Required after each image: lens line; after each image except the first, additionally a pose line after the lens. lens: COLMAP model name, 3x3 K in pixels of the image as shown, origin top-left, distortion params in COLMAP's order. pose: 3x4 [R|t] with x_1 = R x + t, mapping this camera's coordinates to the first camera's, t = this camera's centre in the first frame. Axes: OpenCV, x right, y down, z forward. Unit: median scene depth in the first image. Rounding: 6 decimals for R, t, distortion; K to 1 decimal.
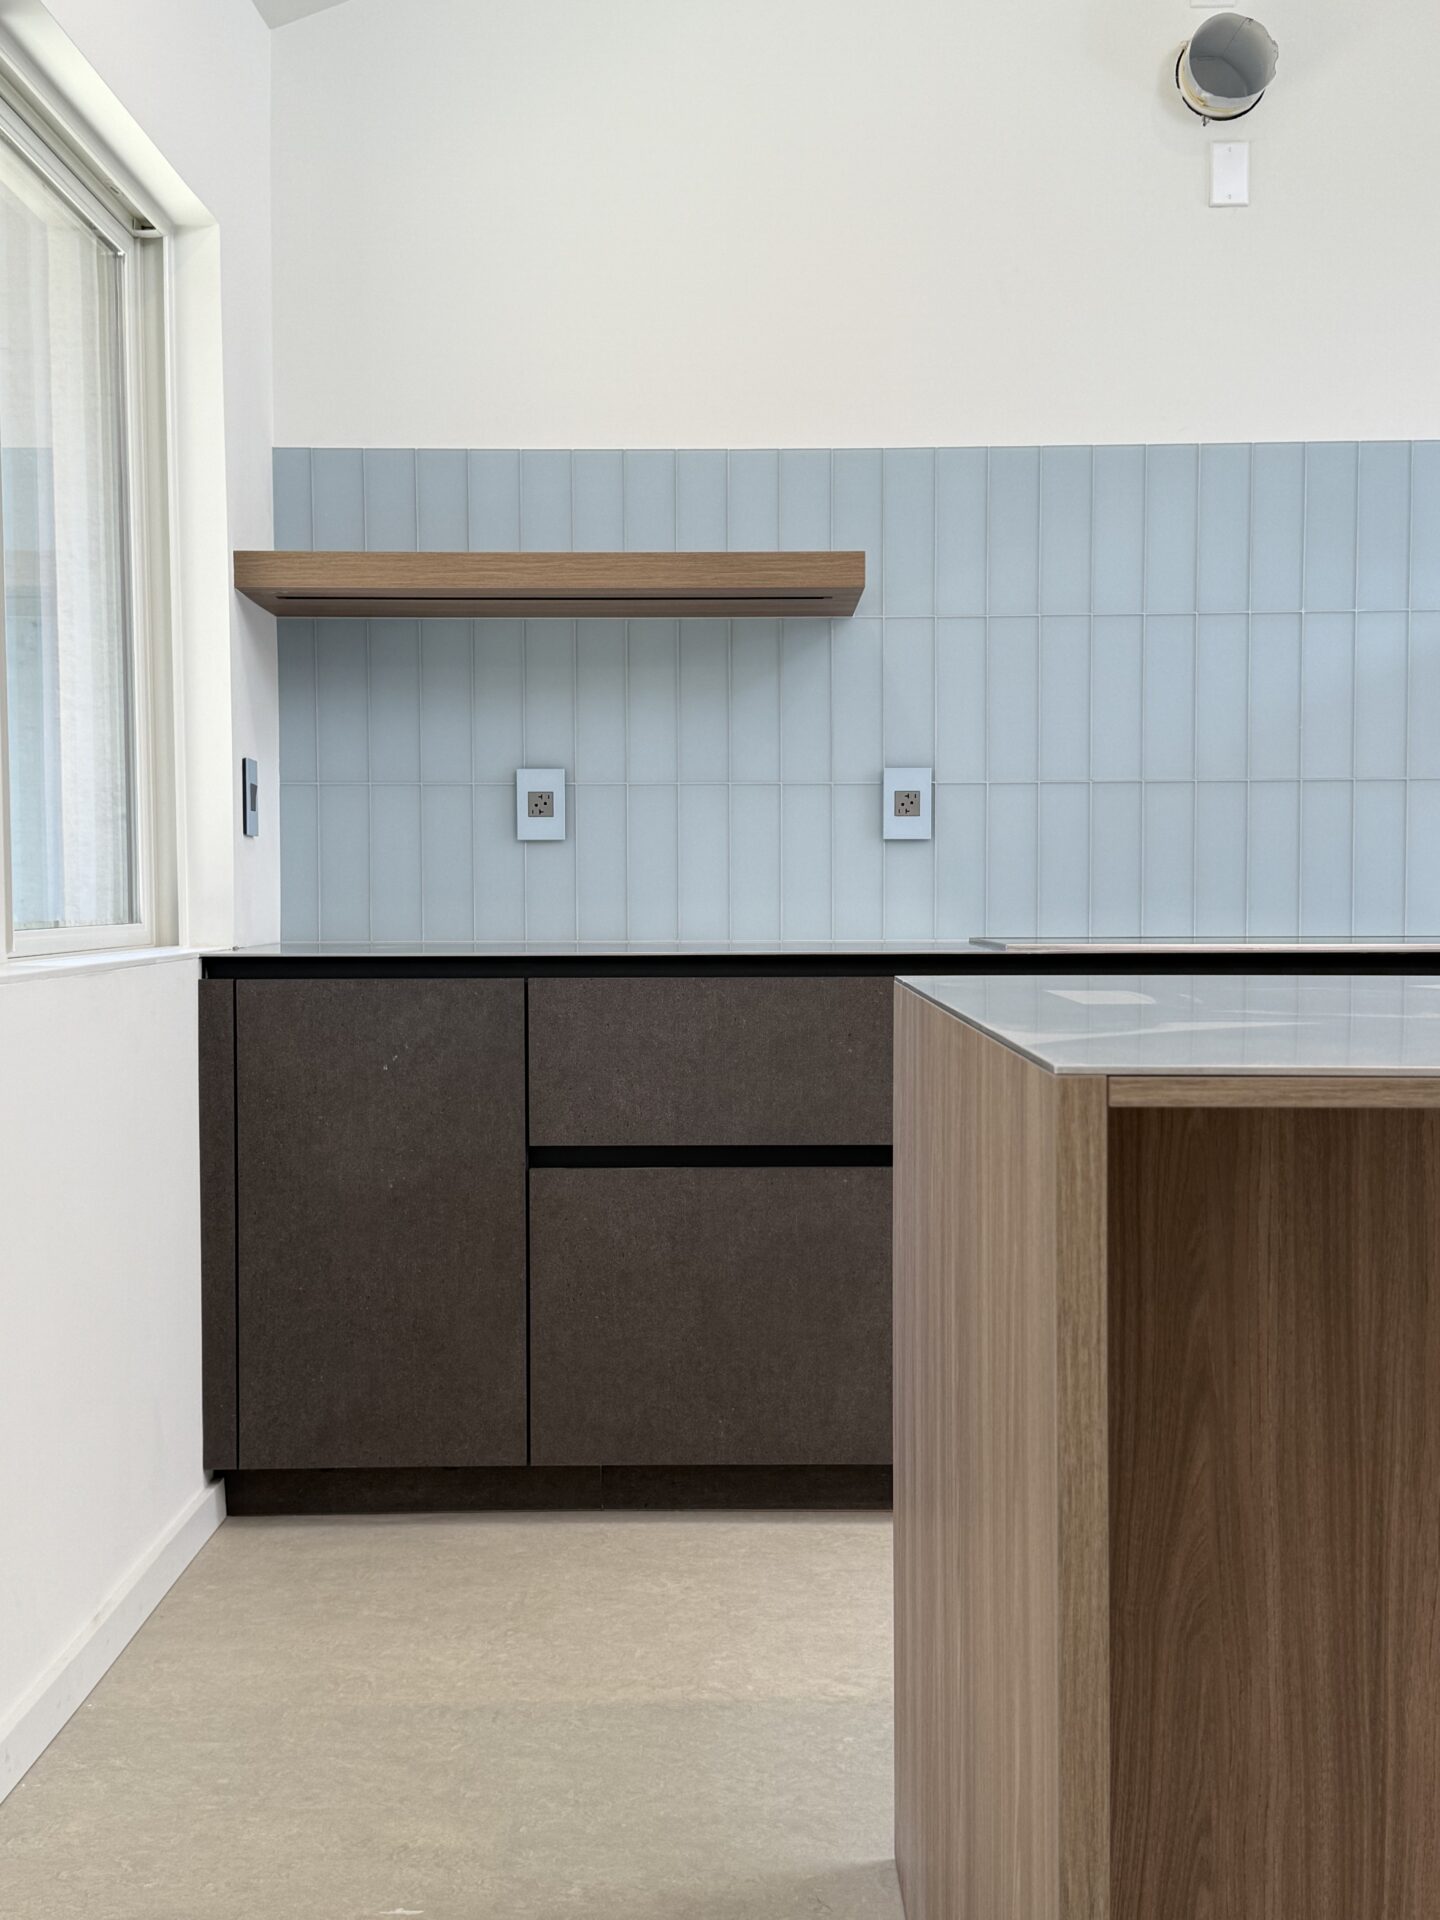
lens RADIAL K [[2266.0, 0, 710.5], [0, 2266.0, 951.2], [0, 0, 1]] dist [0.236095, -0.563881]
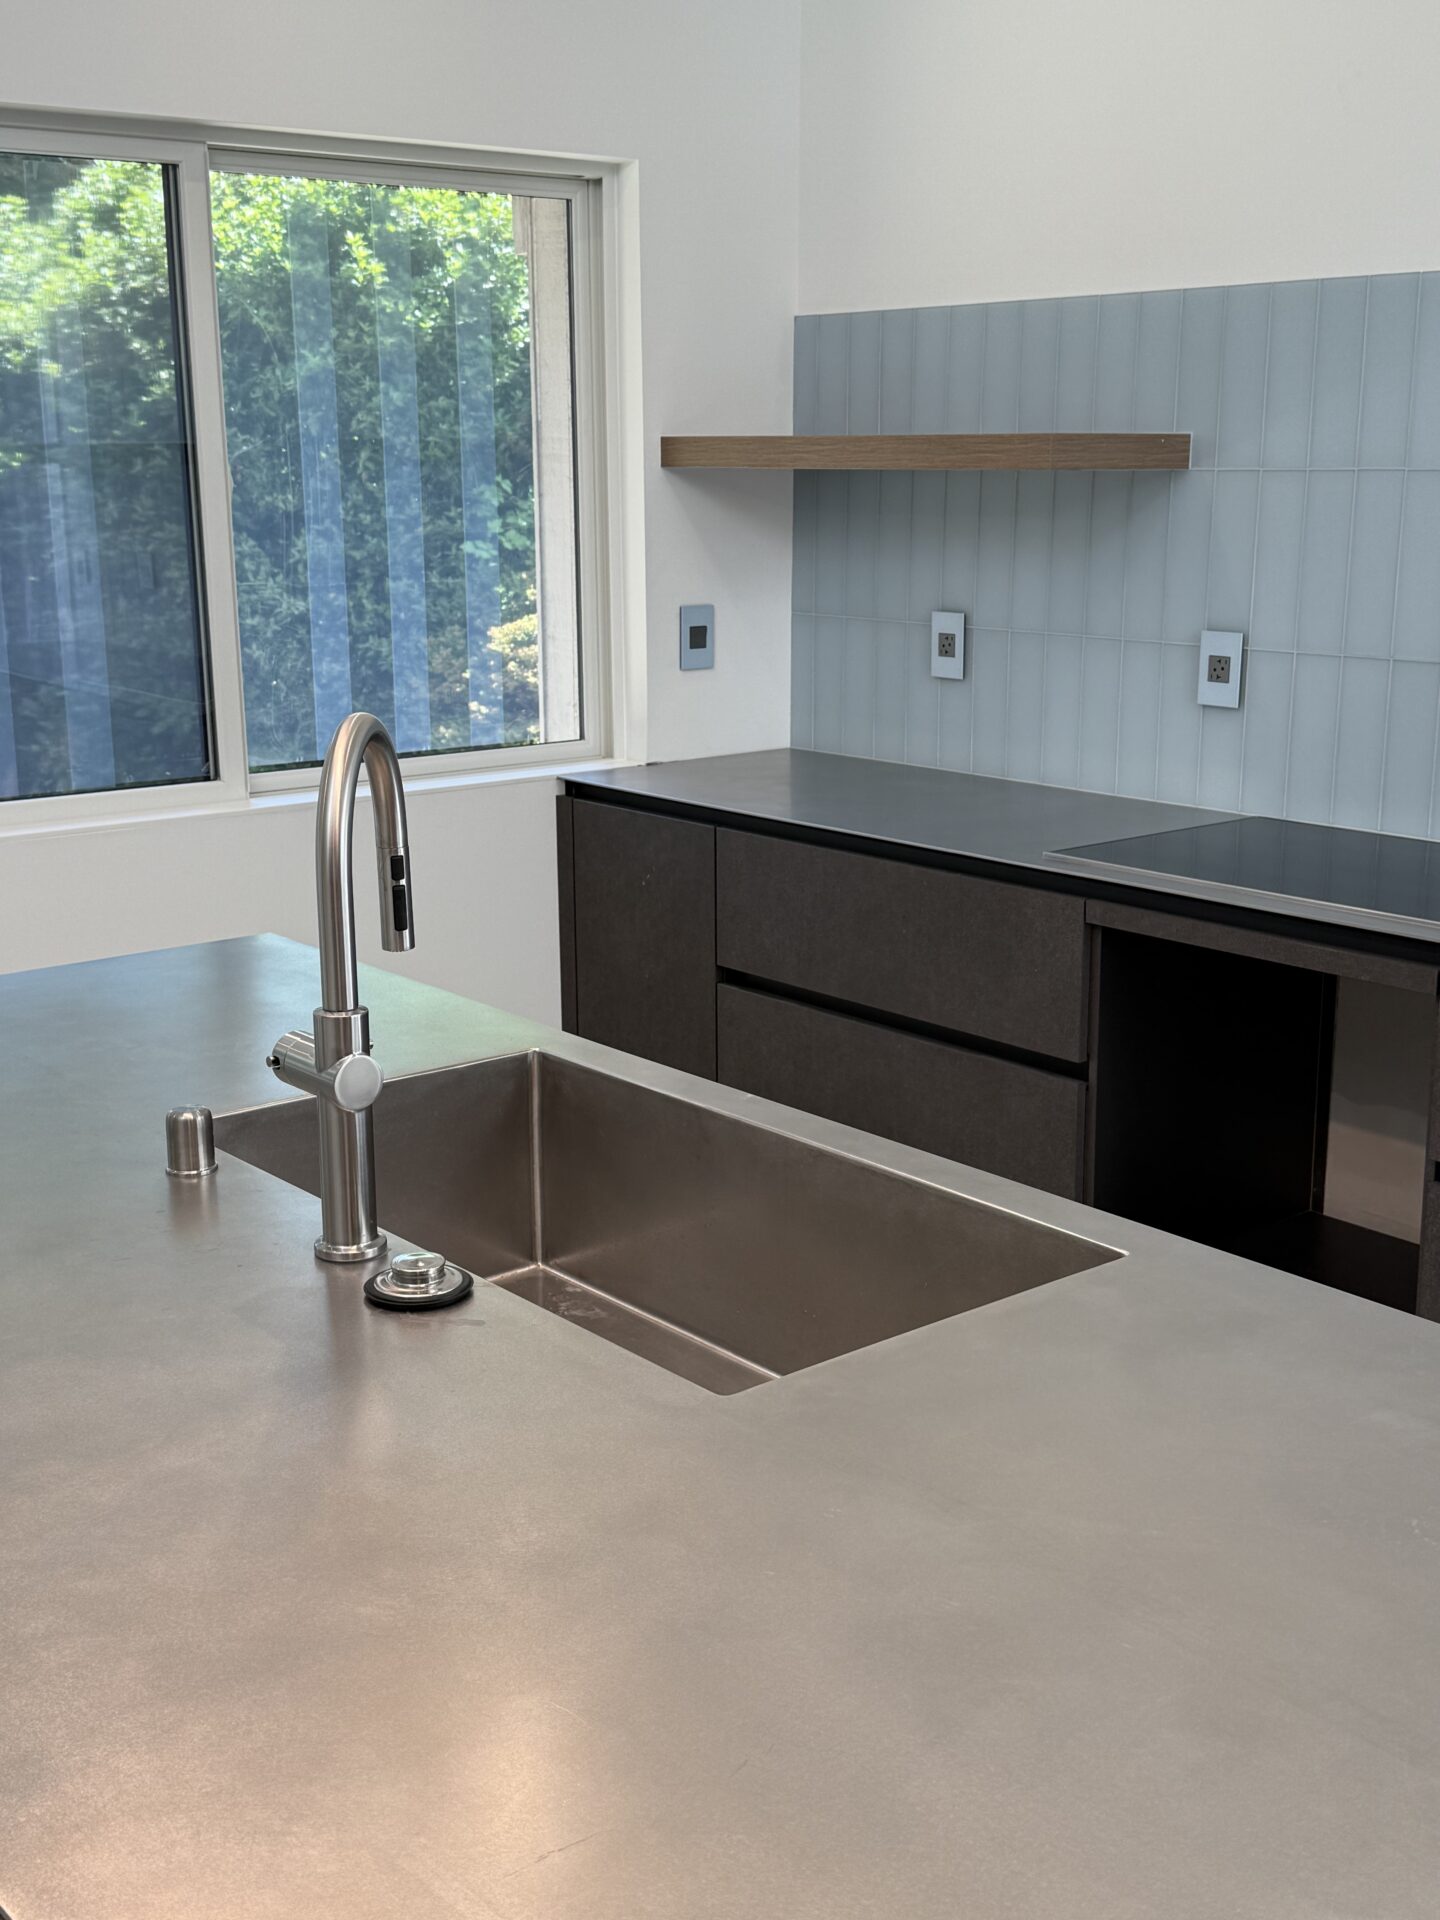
lens RADIAL K [[2266.0, 0, 710.5], [0, 2266.0, 951.2], [0, 0, 1]] dist [0.236095, -0.563881]
pose [[0.642667, 0.169690, -0.747117, 0.701495], [-0.020639, 0.978644, 0.204522, -0.143803], [0.765867, -0.116020, 0.632445, 0.206293]]
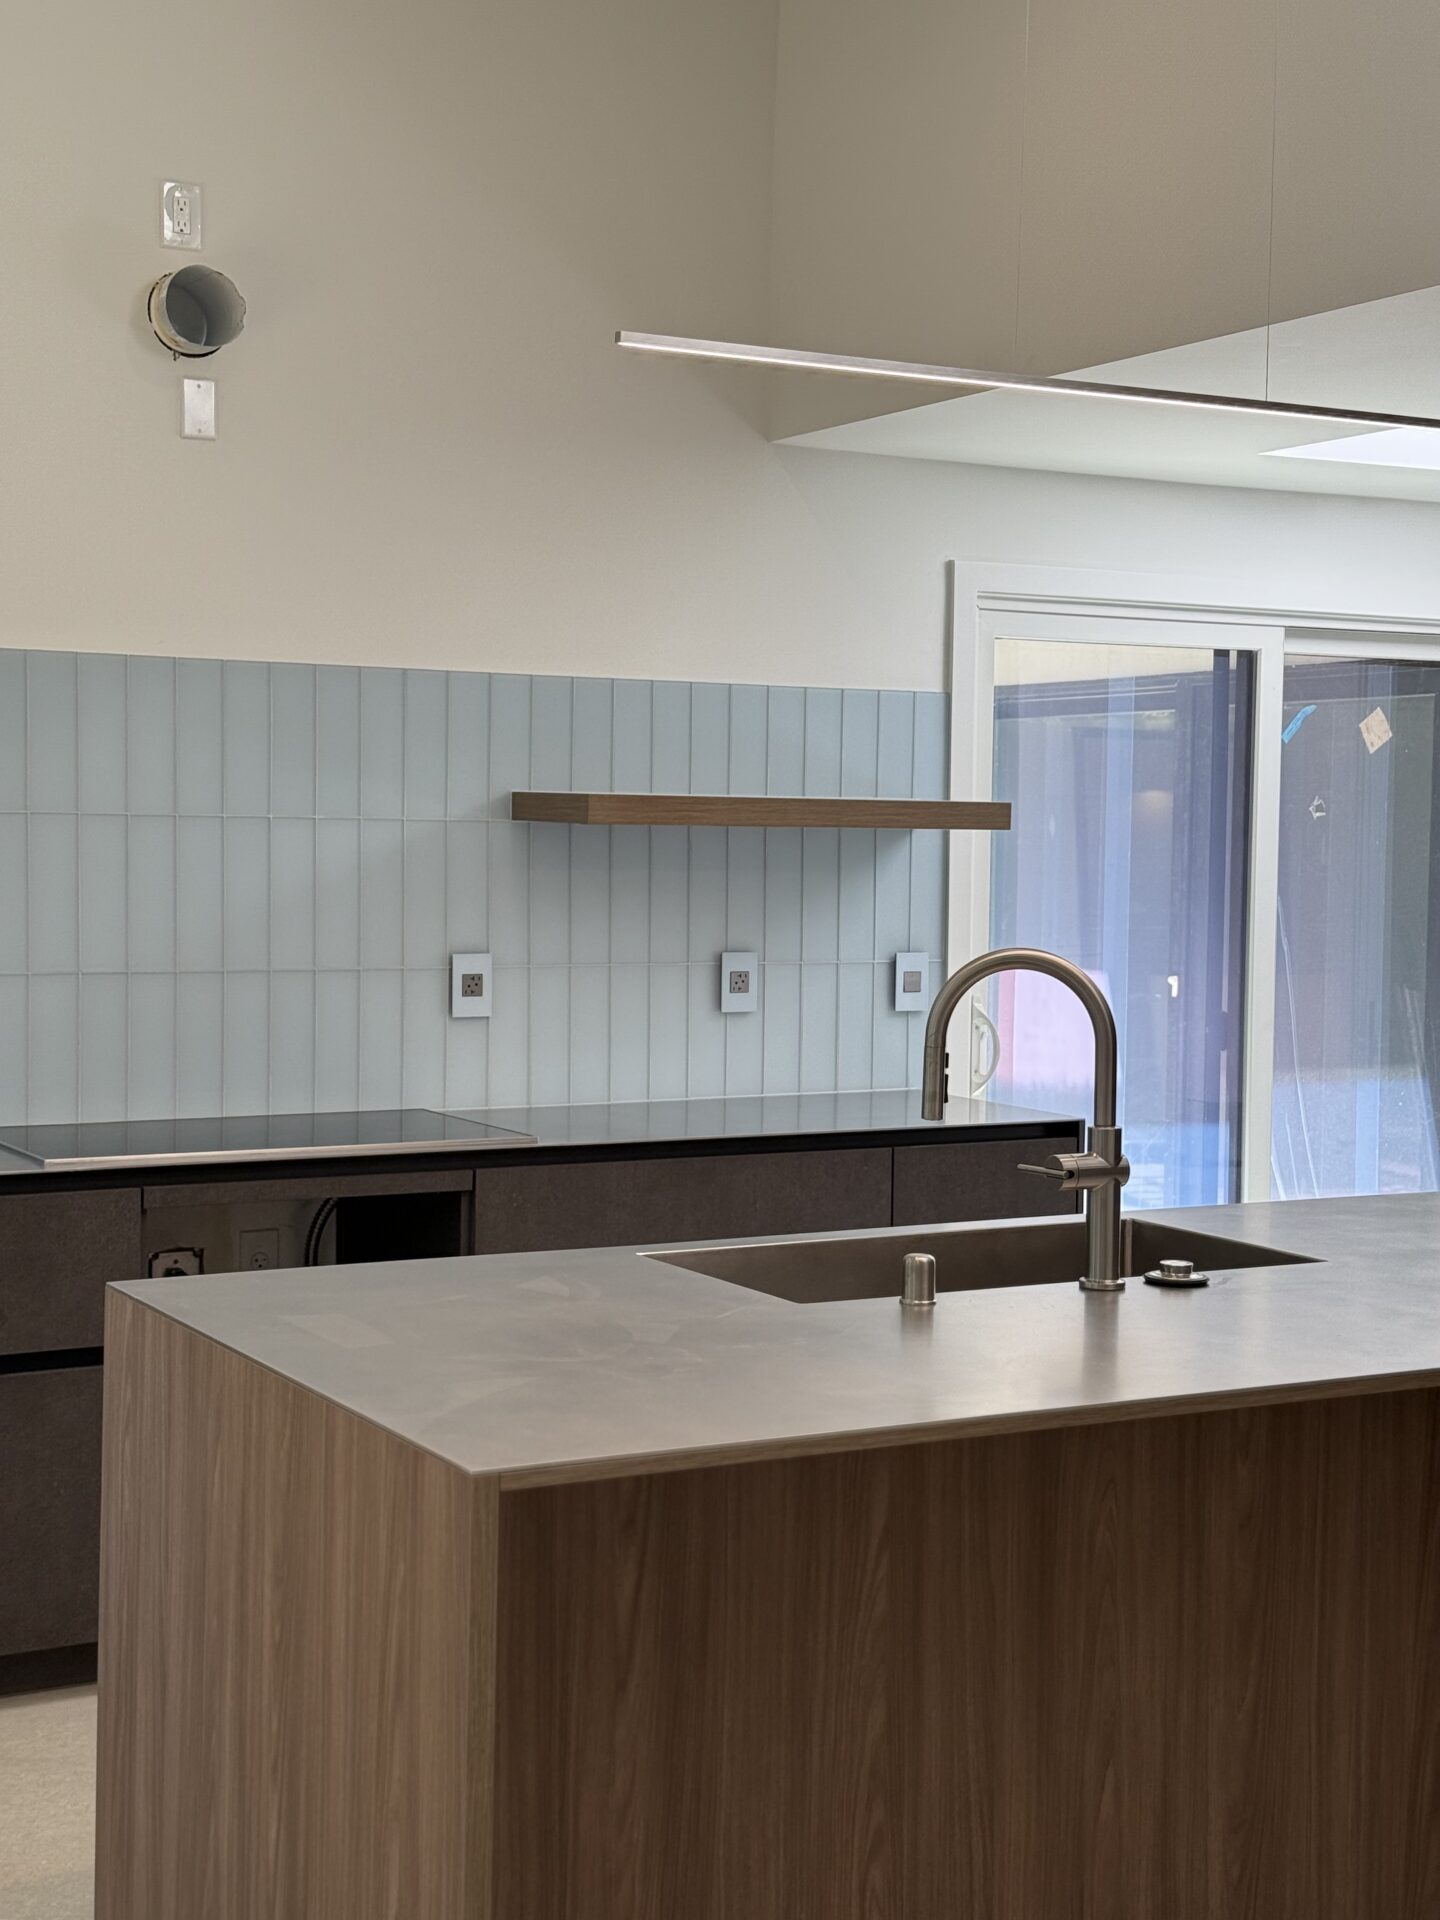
lens RADIAL K [[2789.5, 0, 721.4], [0, 2789.5, 1000.8], [0, 0, 1]] dist [0.180690, 0.032260]
pose [[0.872770, -0.016030, 0.487869, -0.206588], [-0.002219, 0.999320, 0.036804, -0.111205], [-0.488127, -0.033204, 0.872141, -0.263593]]
